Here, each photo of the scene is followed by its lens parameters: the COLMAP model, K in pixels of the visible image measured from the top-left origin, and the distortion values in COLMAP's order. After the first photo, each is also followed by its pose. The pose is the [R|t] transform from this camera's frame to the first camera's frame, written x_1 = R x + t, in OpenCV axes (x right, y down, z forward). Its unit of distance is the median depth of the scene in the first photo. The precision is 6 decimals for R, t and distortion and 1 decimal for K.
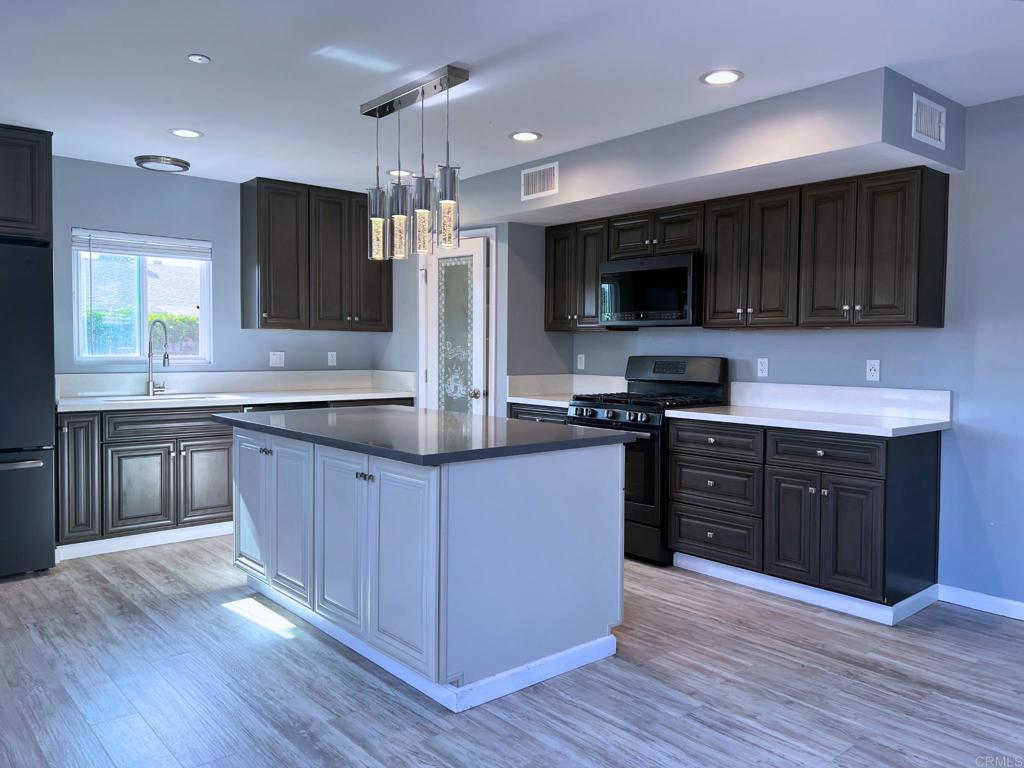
lens RADIAL K [[755.2, 0, 518.8], [0, 755.2, 366.0], [0, 0, 1]] dist [0.062587, -0.058979]
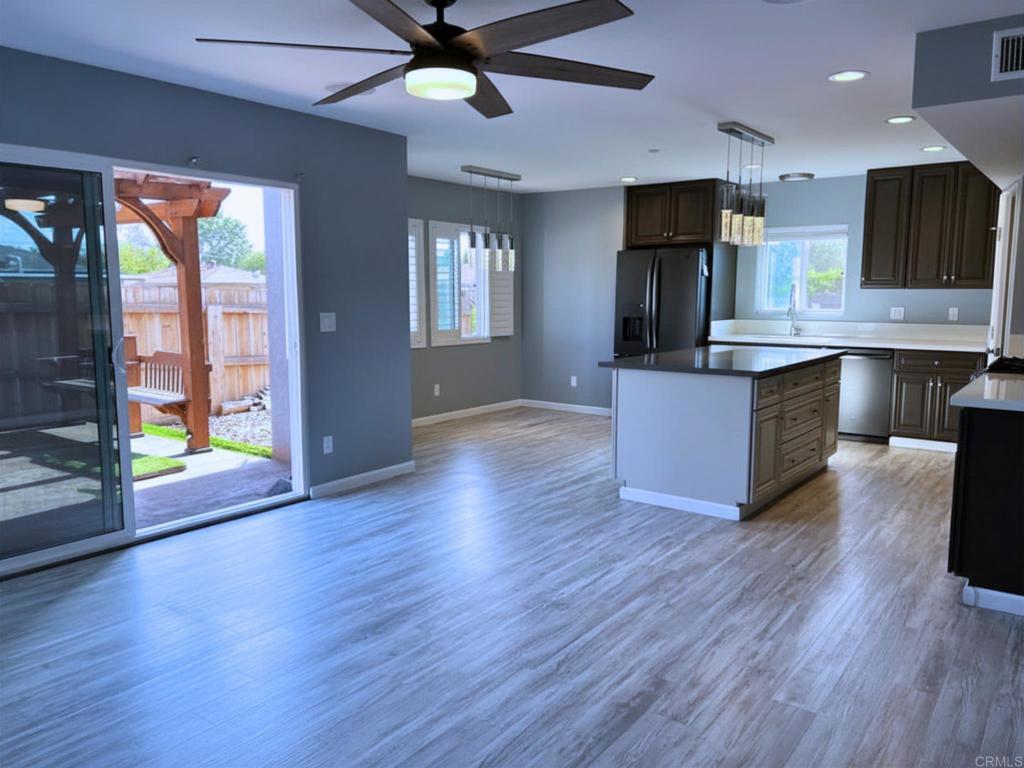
lens RADIAL K [[775.5, 0, 561.0], [0, 775.5, 381.3], [0, 0, 1]] dist [0.029763, -0.001377]
pose [[0.260316, 0.107168, -0.959557, 1.041891], [-0.025944, 0.994239, 0.104003, -0.022844], [0.965175, -0.002179, 0.261597, 0.210919]]
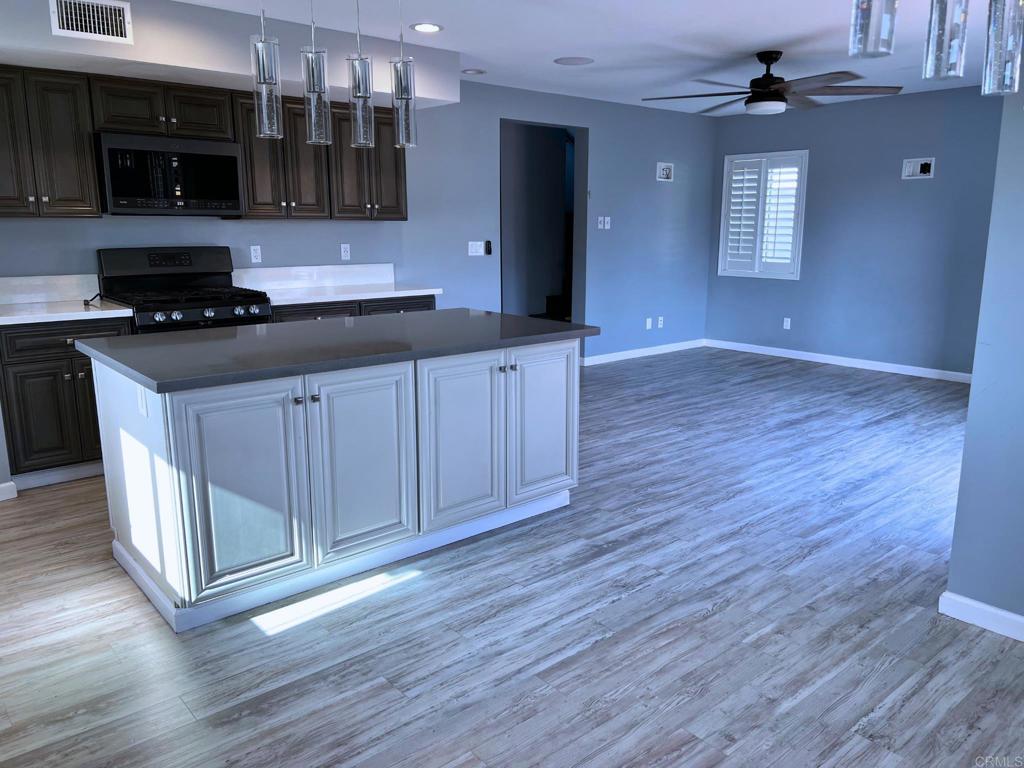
lens RADIAL K [[755.2, 0, 518.8], [0, 755.2, 366.0], [0, 0, 1]] dist [0.062587, -0.058979]
pose [[0.022882, -0.196135, 0.980310, -0.870450], [0.022632, 0.980417, 0.195629, -0.051137], [-0.999482, 0.017710, 0.026873, 0.637614]]
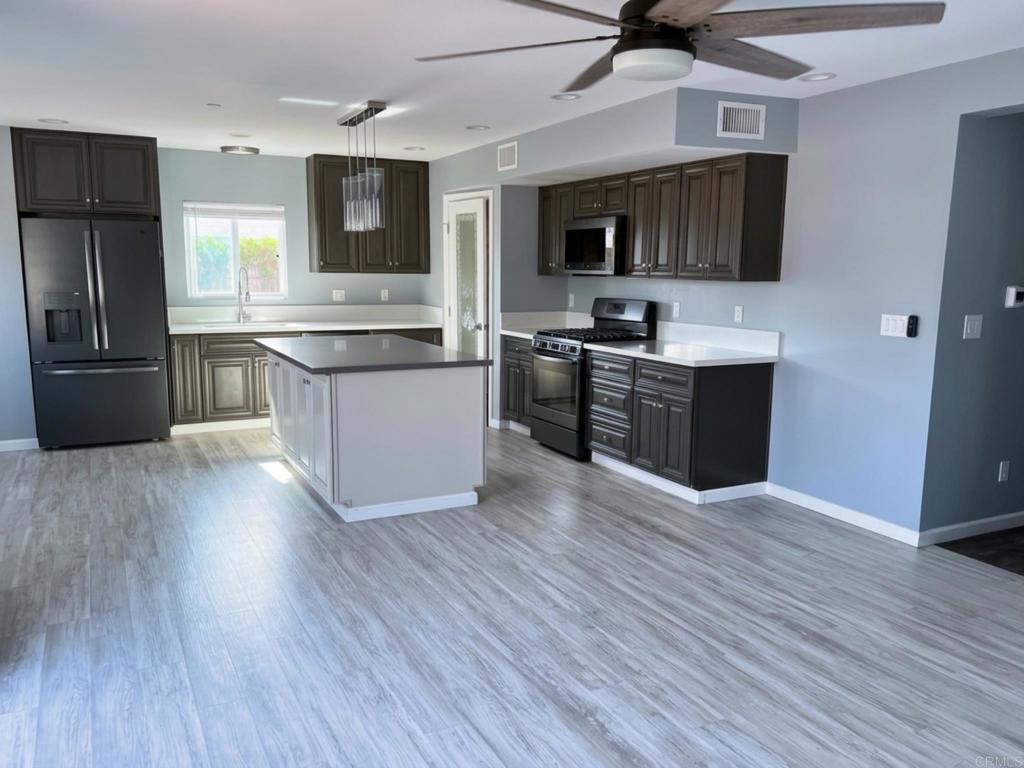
lens RADIAL K [[792.9, 0, 530.3], [0, 792.9, 381.1], [0, 0, 1]] dist [0.034083, -0.007746]
pose [[0.974519, 0.033442, -0.221797, 0.412131], [-0.008051, 0.993401, 0.114411, -0.030751], [0.224159, -0.109710, 0.968358, -0.332234]]
